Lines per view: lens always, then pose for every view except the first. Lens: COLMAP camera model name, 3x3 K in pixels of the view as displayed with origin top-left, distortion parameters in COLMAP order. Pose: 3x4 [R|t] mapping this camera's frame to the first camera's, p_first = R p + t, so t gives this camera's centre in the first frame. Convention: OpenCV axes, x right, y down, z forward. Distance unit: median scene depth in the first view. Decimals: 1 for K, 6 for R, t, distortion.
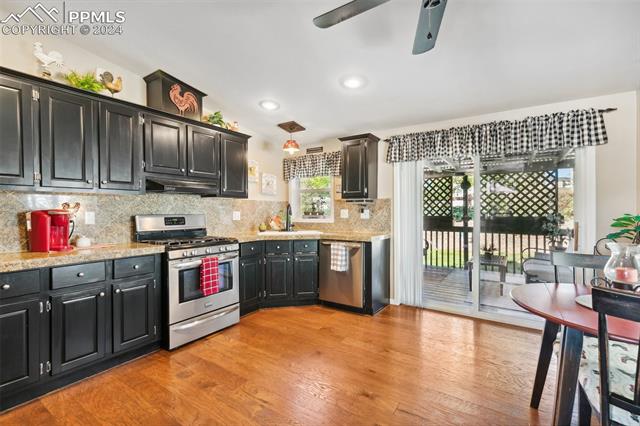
lens RADIAL K [[289.5, 0, 320.0], [0, 289.5, 212.5], [0, 0, 1]] dist [0.008888, -0.003114]
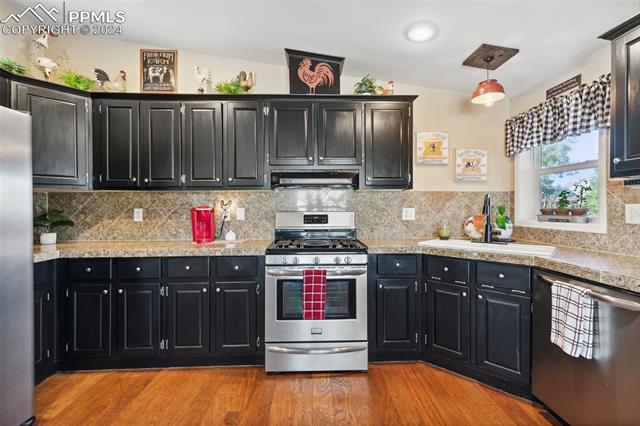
lens RADIAL K [[289.5, 0, 321.2], [0, 289.5, 208.5], [0, 0, 1]] dist [0.008888, -0.003114]
pose [[0.586155, 0.002808, -0.810194, 0.184534], [-0.003224, 0.999994, 0.001133, -0.002769], [0.810193, 0.001948, 0.586161, 0.447301]]
